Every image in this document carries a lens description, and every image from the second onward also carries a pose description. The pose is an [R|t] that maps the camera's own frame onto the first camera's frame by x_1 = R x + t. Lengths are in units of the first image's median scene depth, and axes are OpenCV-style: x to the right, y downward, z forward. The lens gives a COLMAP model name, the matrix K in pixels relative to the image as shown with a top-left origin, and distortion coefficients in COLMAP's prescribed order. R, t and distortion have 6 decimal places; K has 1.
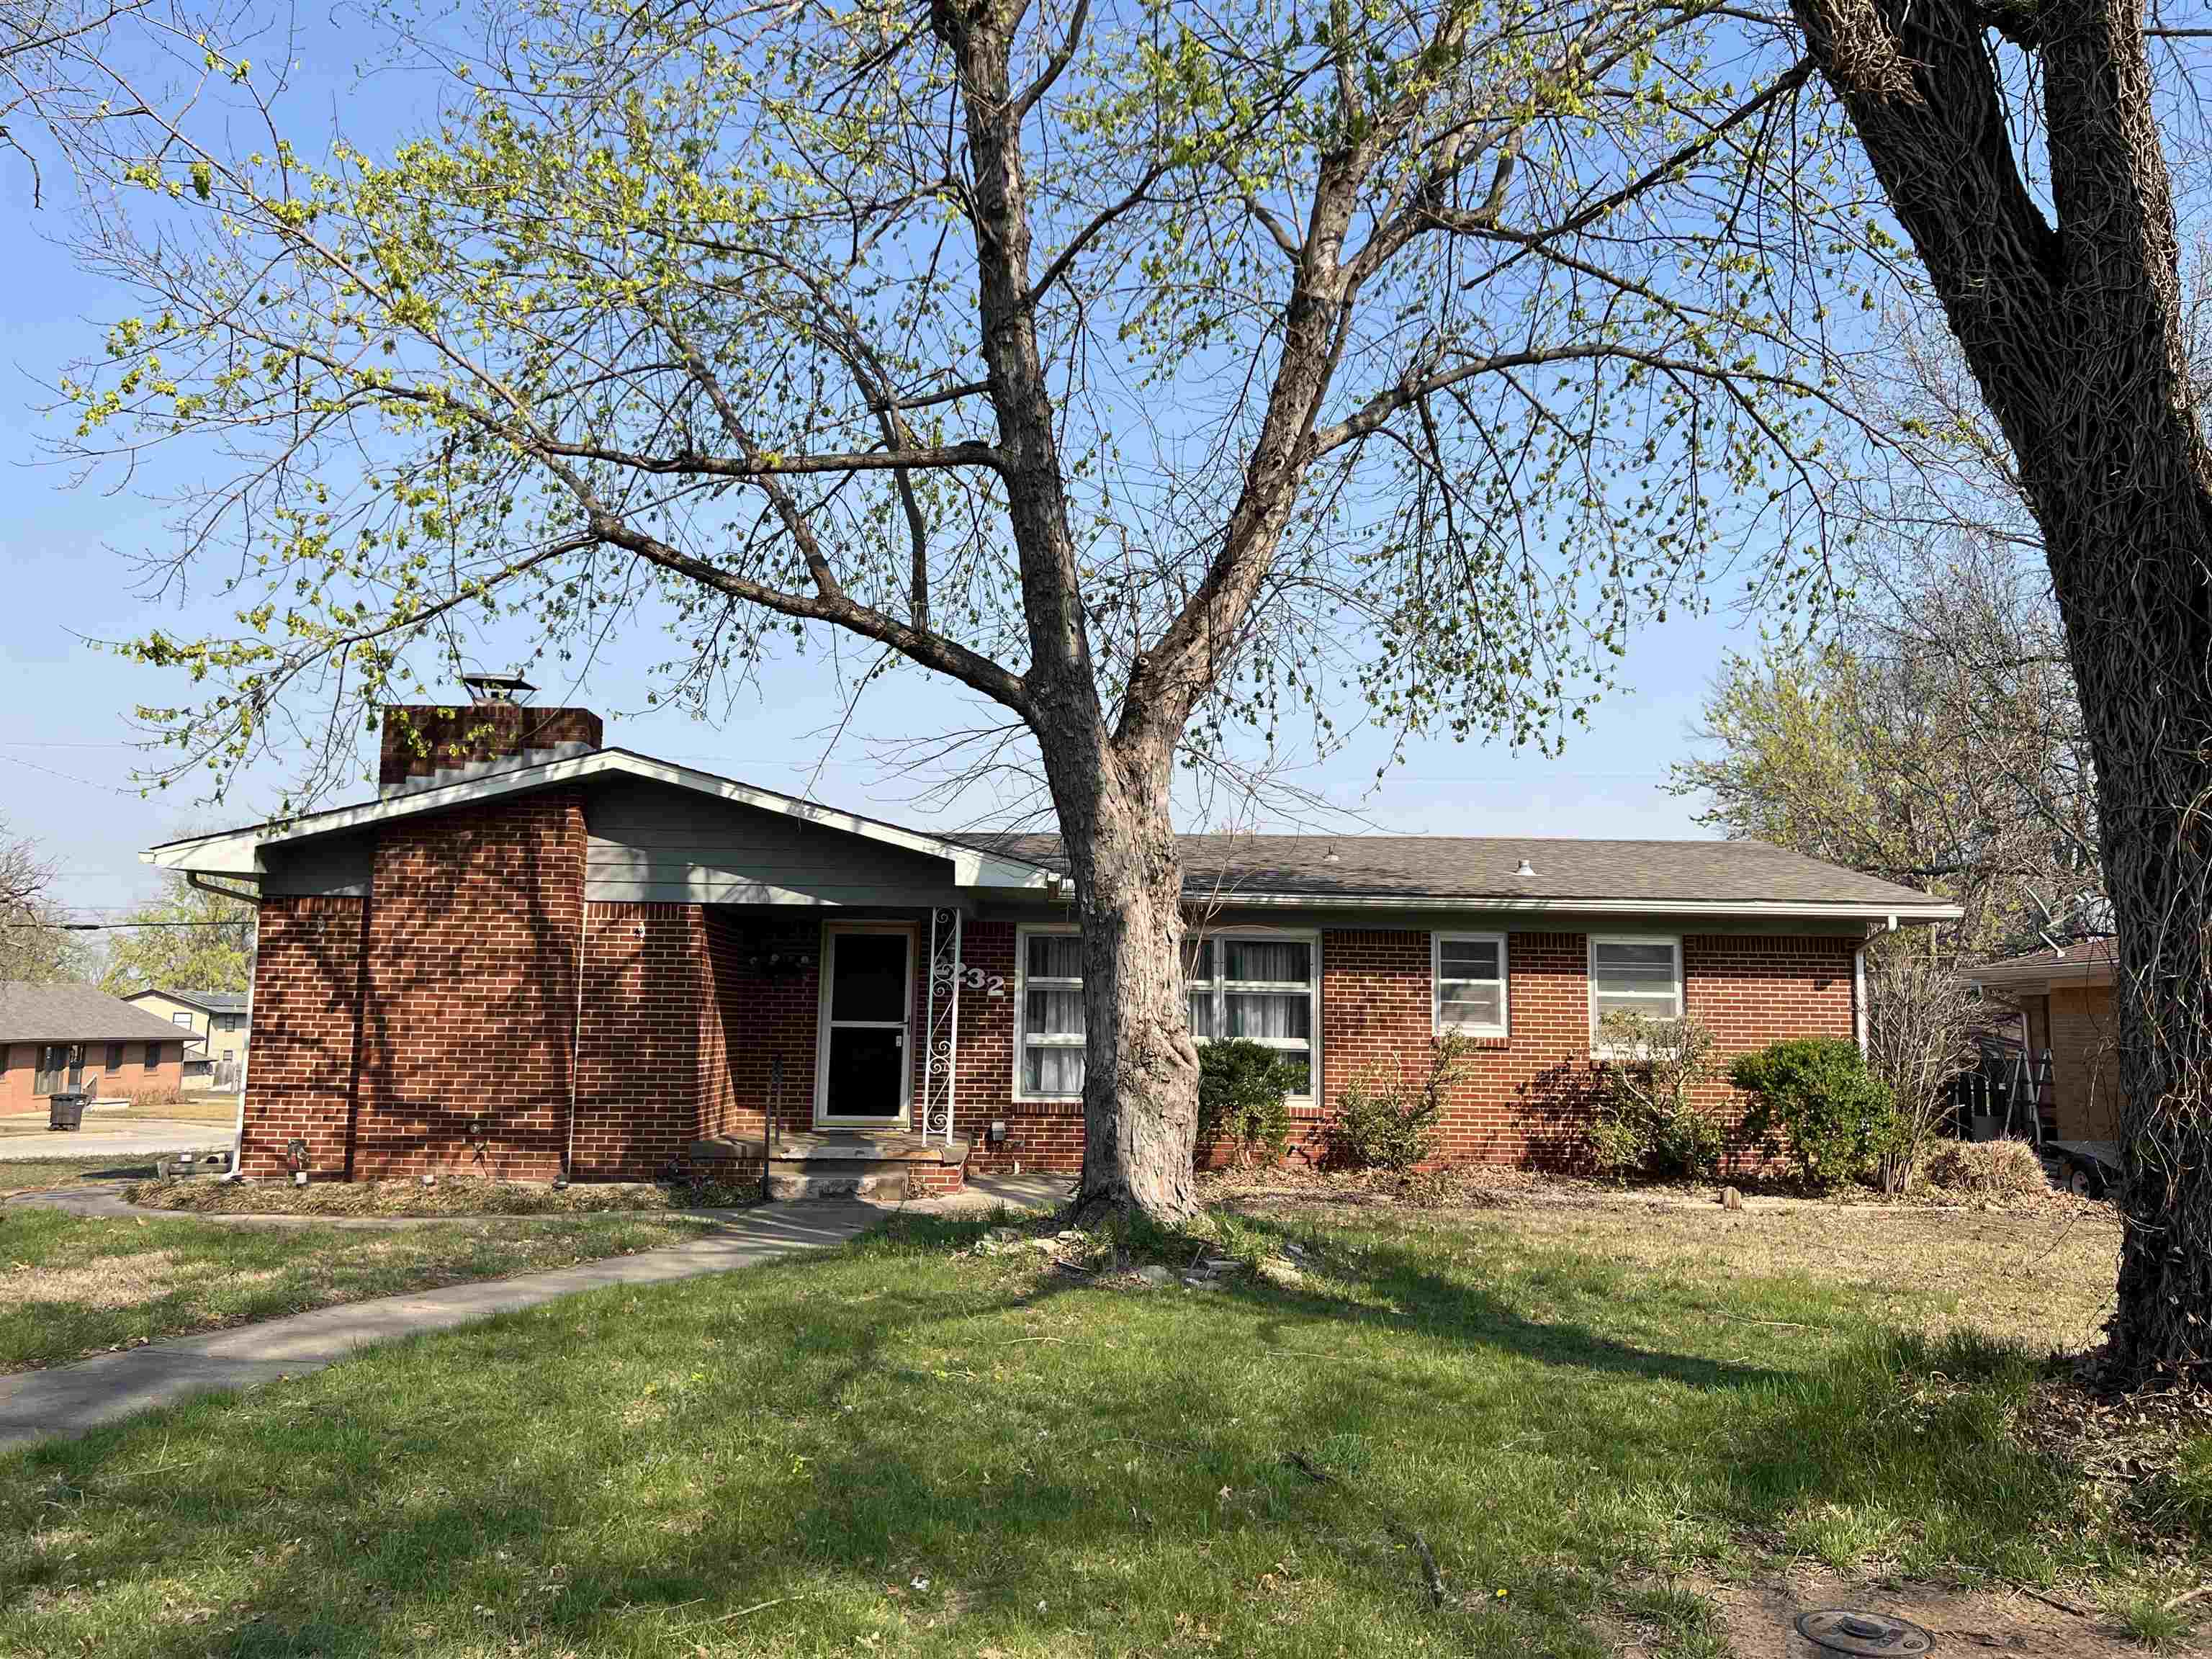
lens RADIAL K [[1657.4, 0, 1116.1], [0, 1657.4, 753.2], [0, 0, 1]] dist [0.056659, -0.068813]
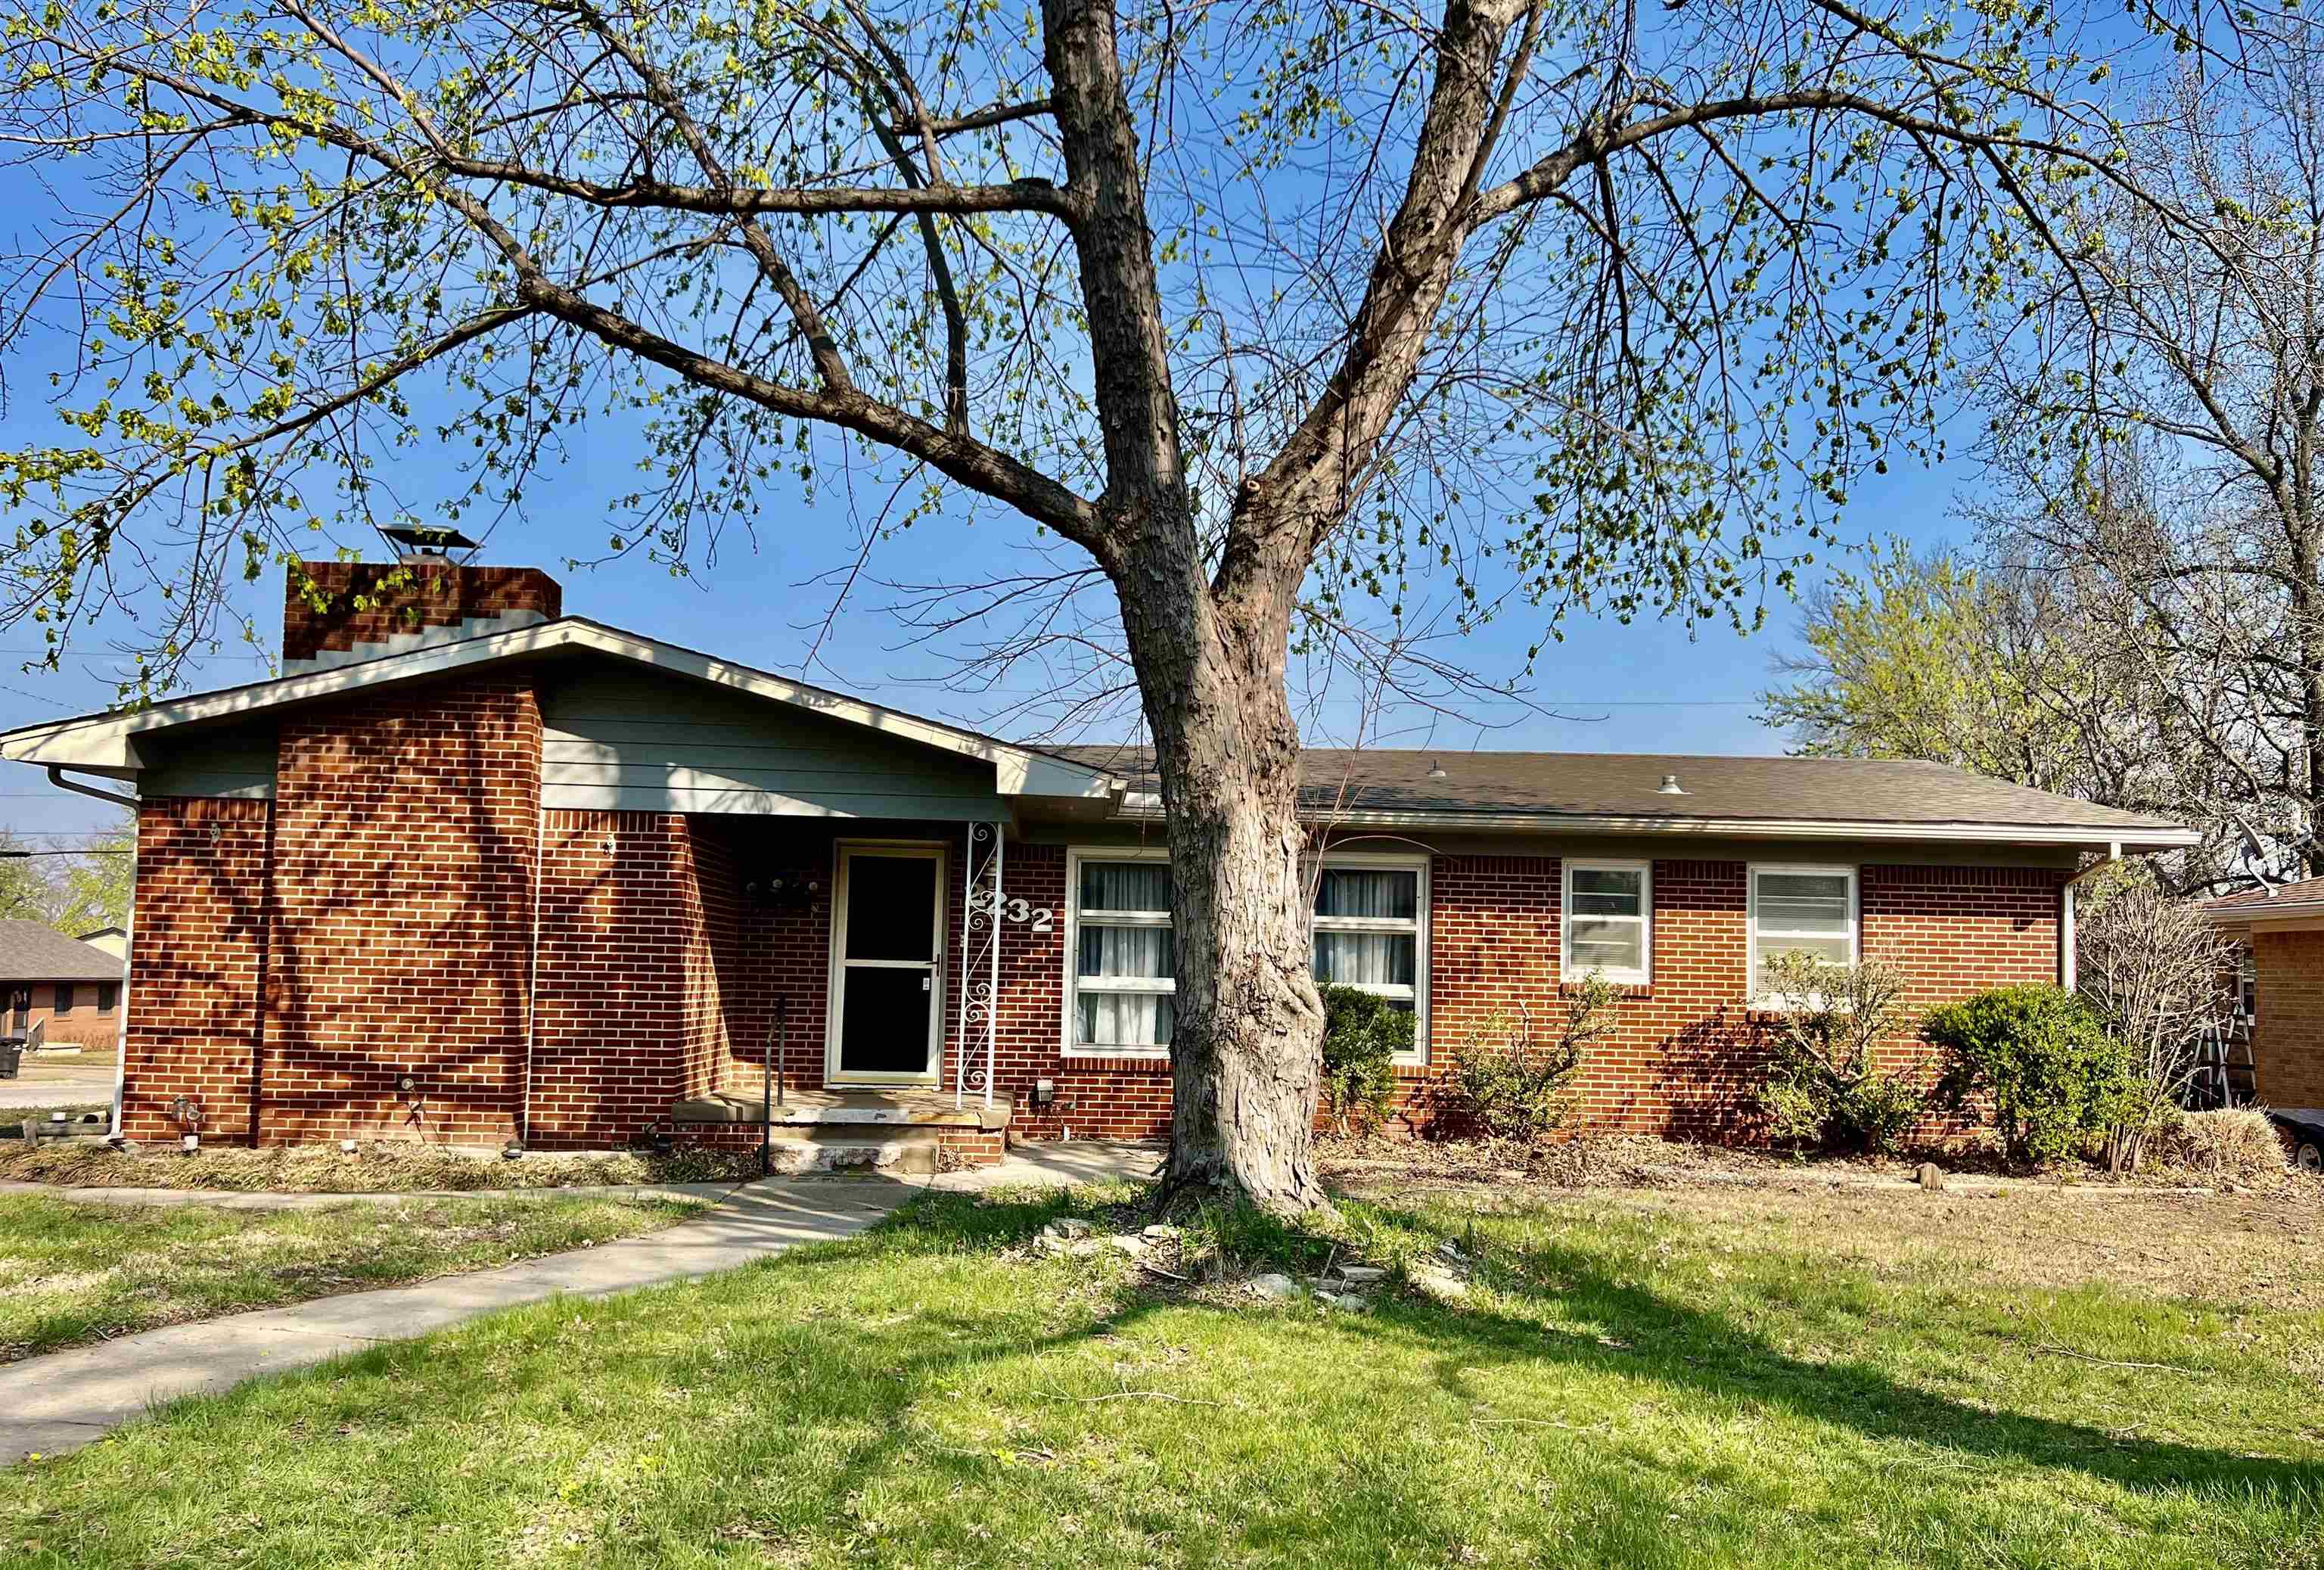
lens RADIAL K [[1823.8, 0, 1162.0], [0, 1823.8, 785.0], [0, 0, 1]] dist [0.028237, -0.008313]
pose [[0.999972, 0.007297, 0.001768, -0.018794], [-0.007389, 0.998201, 0.059494, 0.023139], [-0.001331, -0.059506, 0.998227, 0.114781]]
